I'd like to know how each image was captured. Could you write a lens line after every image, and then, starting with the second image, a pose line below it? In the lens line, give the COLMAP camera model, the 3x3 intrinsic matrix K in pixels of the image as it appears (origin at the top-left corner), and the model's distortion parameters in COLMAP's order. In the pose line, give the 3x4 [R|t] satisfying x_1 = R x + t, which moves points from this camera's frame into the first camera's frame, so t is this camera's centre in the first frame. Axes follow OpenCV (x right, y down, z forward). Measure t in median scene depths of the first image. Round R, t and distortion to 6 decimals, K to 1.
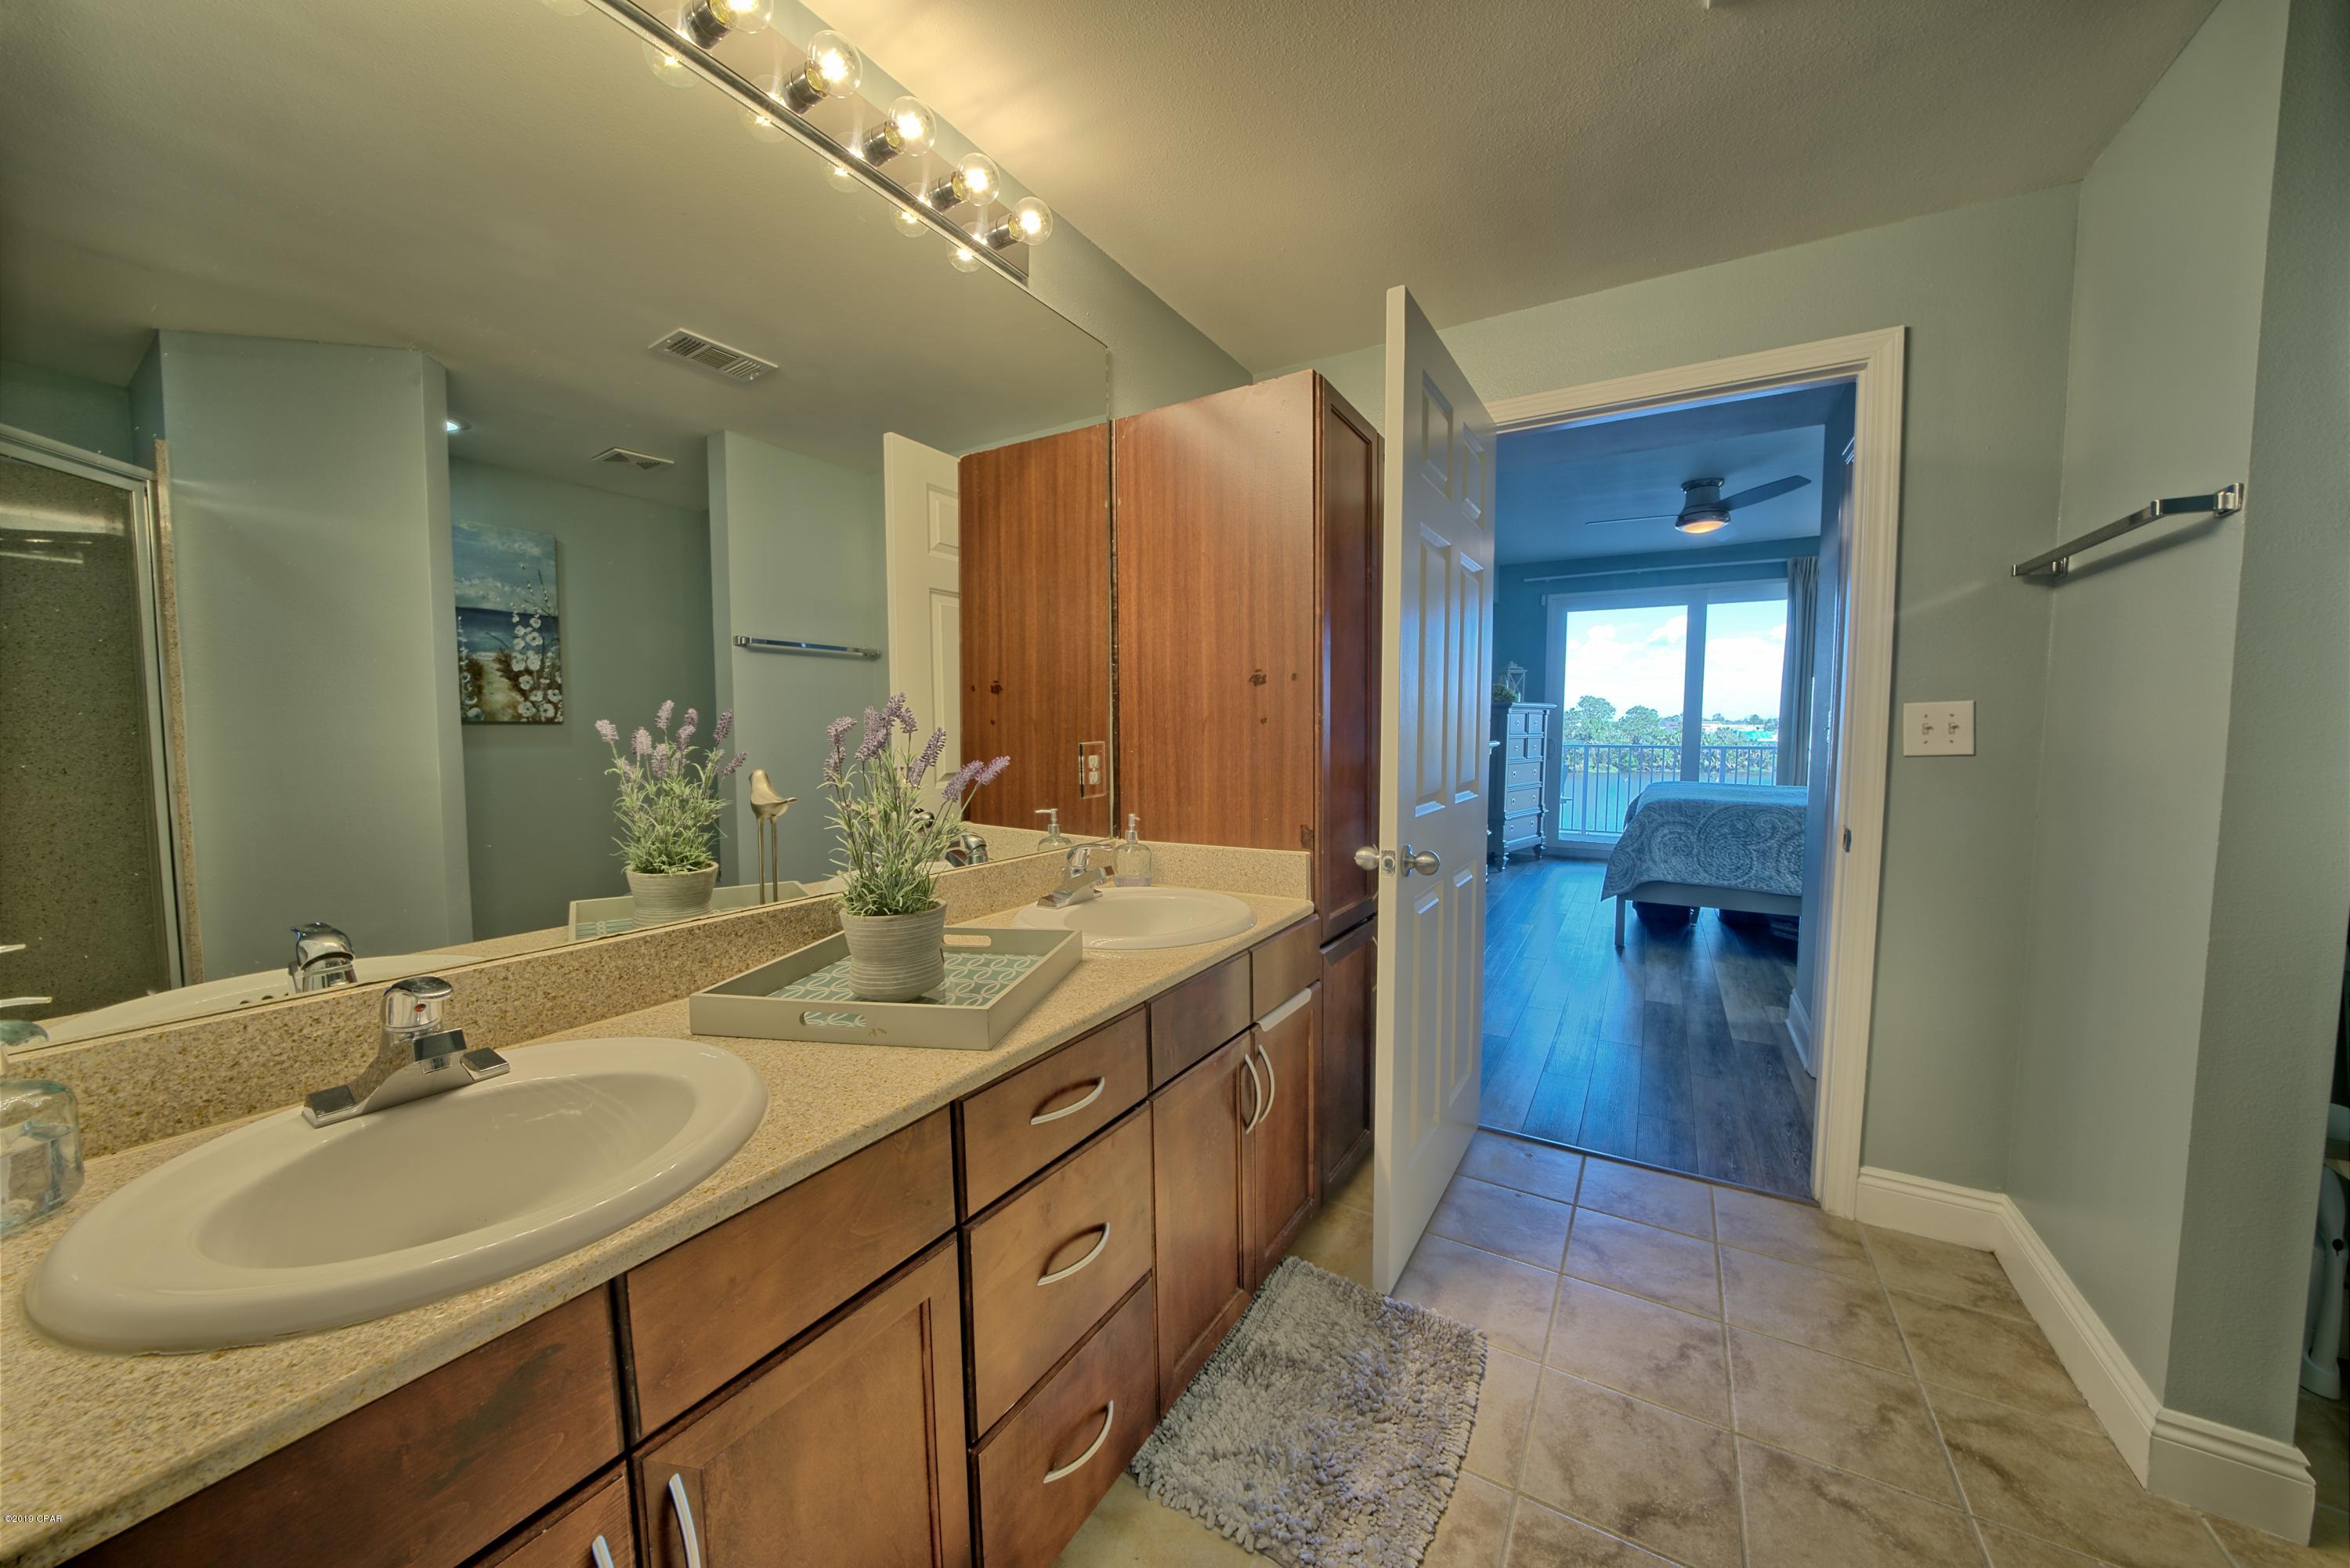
lens RADIAL K [[828.1, 0, 1141.6], [0, 828.1, 786.9], [0, 0, 1]] dist [-0.016072, 0.000153]
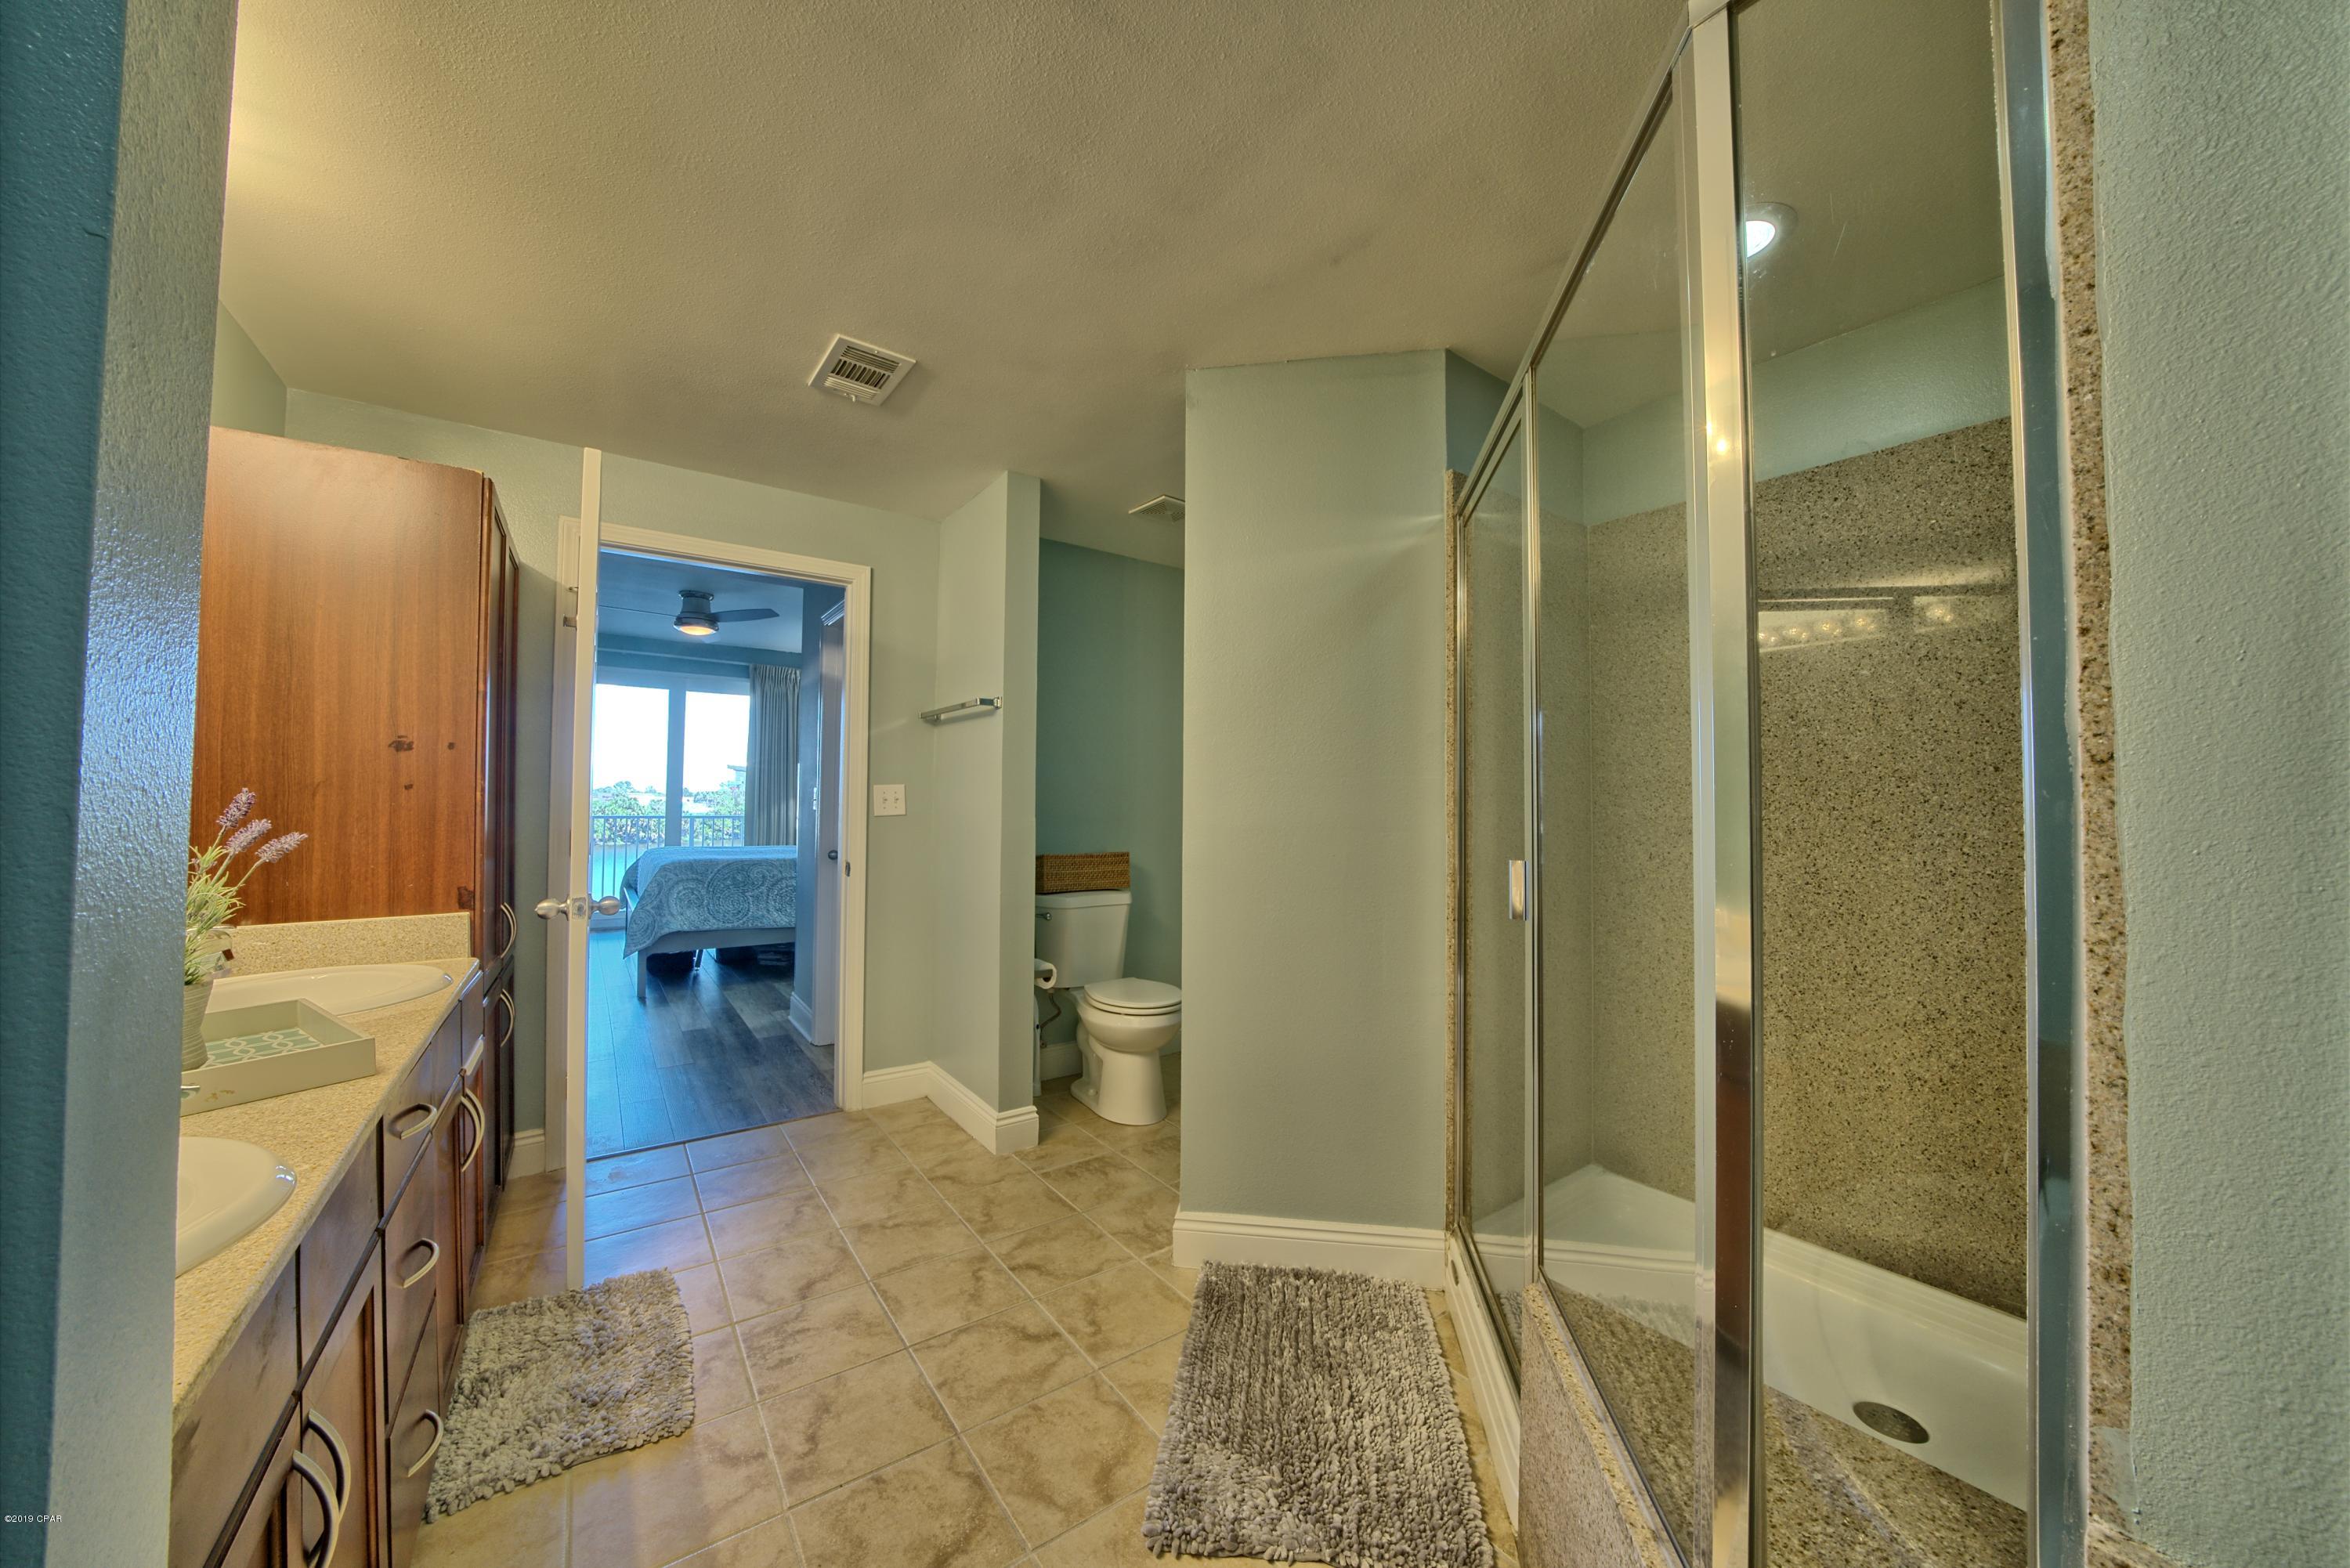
lens RADIAL K [[838.7, 0, 1167.7], [0, 838.7, 777.6], [0, 0, 1]] dist [-0.008722, -0.000131]
pose [[0.396093, 0.033519, 0.917599, -0.392082], [0.055643, 0.996621, -0.060424, 0.019552], [-0.916523, 0.074991, 0.392889, -0.226124]]
